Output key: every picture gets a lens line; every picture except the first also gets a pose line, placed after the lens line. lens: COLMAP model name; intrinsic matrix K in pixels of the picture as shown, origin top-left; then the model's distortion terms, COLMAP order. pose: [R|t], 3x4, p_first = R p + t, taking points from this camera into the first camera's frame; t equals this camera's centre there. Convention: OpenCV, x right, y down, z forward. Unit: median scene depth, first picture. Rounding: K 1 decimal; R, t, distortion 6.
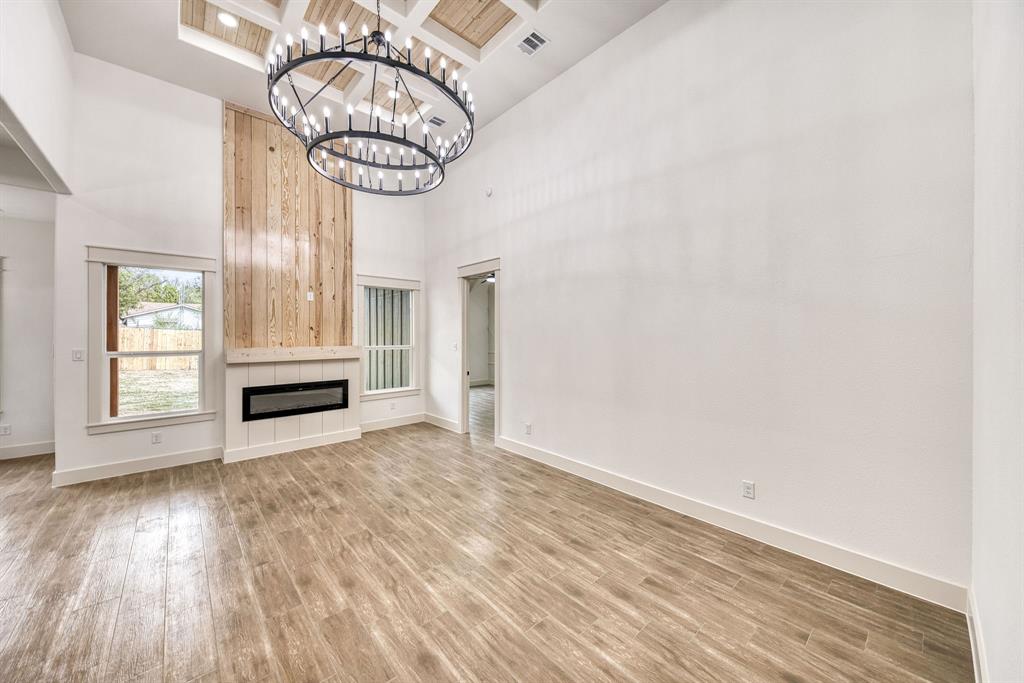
lens RADIAL K [[371.4, 0, 519.9], [0, 371.4, 335.9], [0, 0, 1]] dist [0.001411, -0.004018]
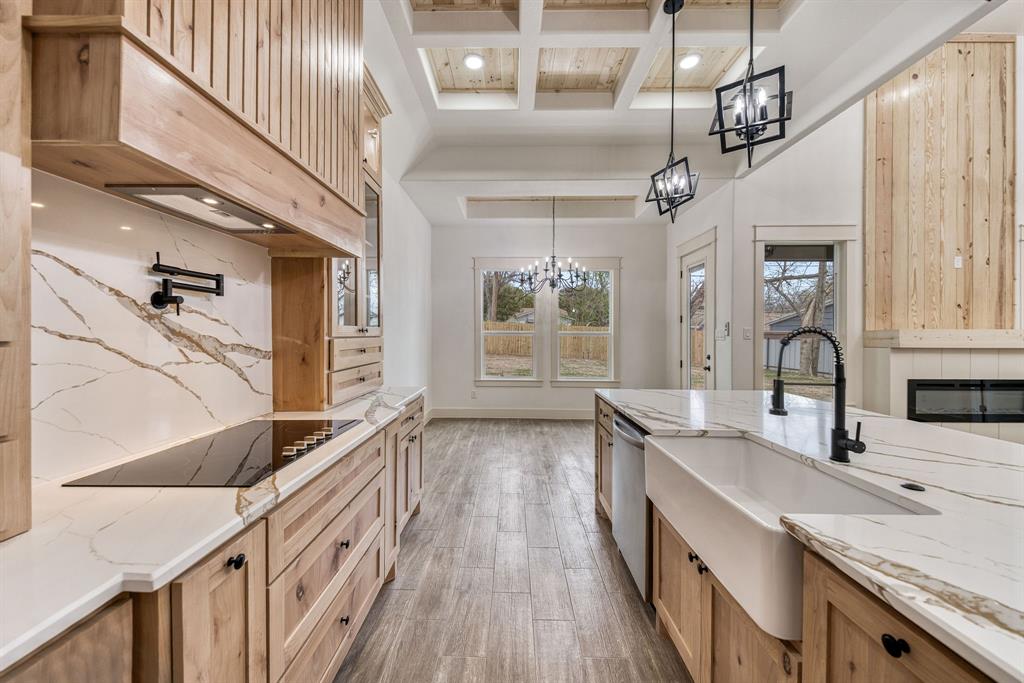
lens RADIAL K [[371.4, 0, 493.0], [0, 371.4, 335.4], [0, 0, 1]] dist [0.001411, -0.004018]
pose [[0.709376, 0.008712, -0.704776, -0.967856], [-0.009237, 0.999953, 0.003064, 0.060986], [0.704770, 0.004337, 0.709423, -0.220485]]
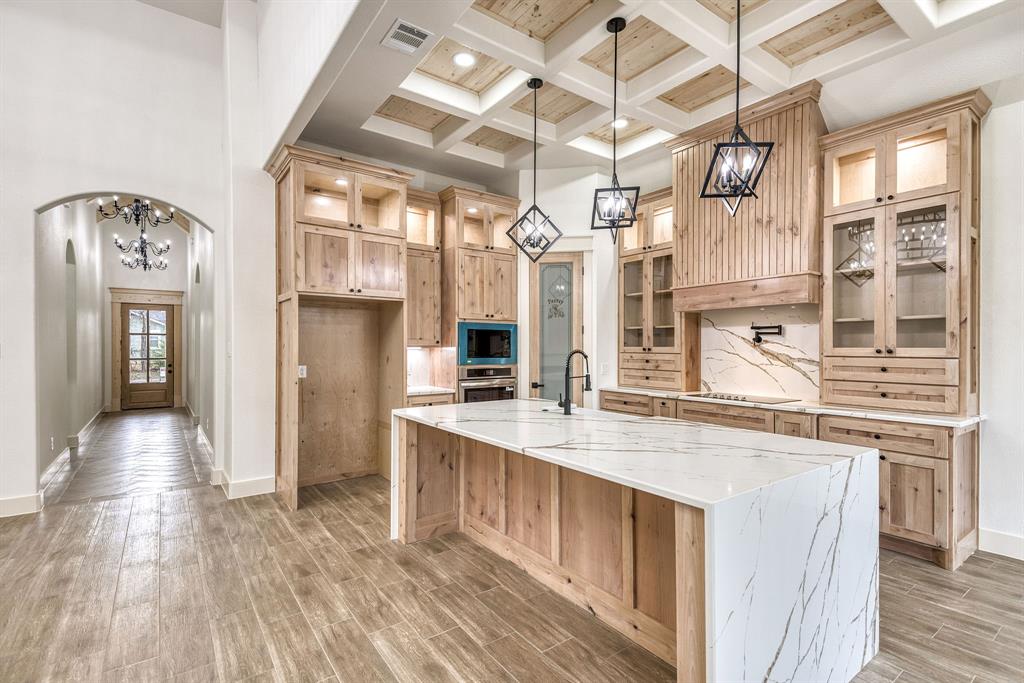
lens RADIAL K [[477.2, 0, 515.1], [0, 477.2, 344.6], [0, 0, 1]] dist [0.035935, -0.006058]
pose [[-0.993618, -0.002490, 0.112774, -0.974885], [-0.001907, 0.999984, 0.005272, 0.039816], [-0.112785, 0.005023, -0.993607, 1.039317]]
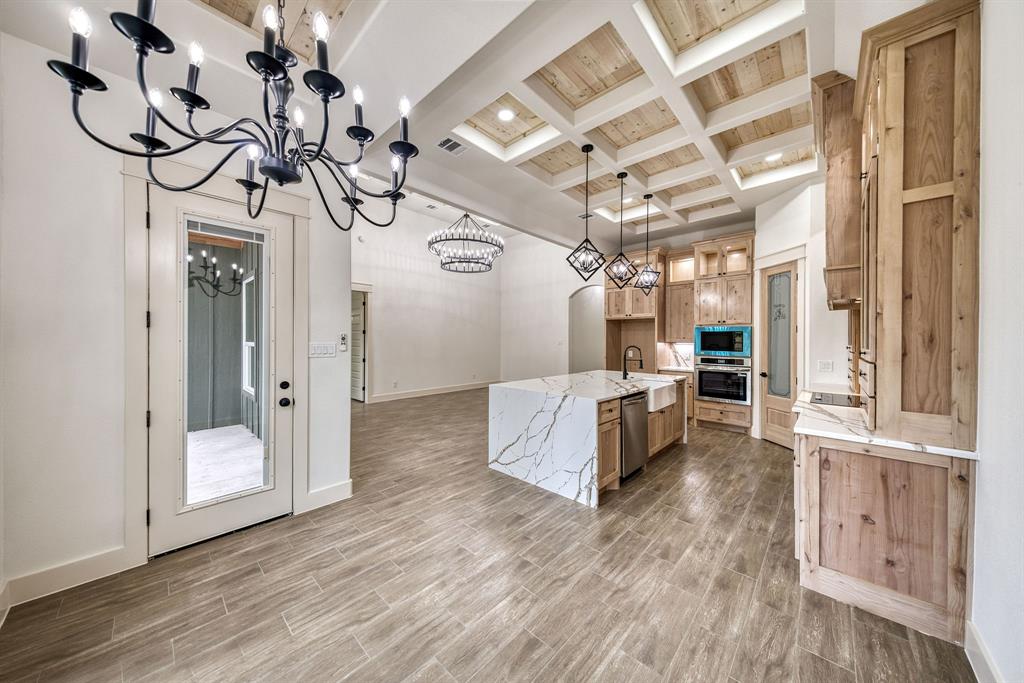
lens RADIAL K [[325.1, 0, 509.7], [0, 325.1, 337.6], [0, 0, 1]] dist [0.011007, 0.000010]
pose [[-0.070768, 0.005104, 0.997480, -2.011157], [0.003245, 0.999983, -0.004887, 0.034007], [-0.997488, 0.002891, -0.070783, 0.659815]]
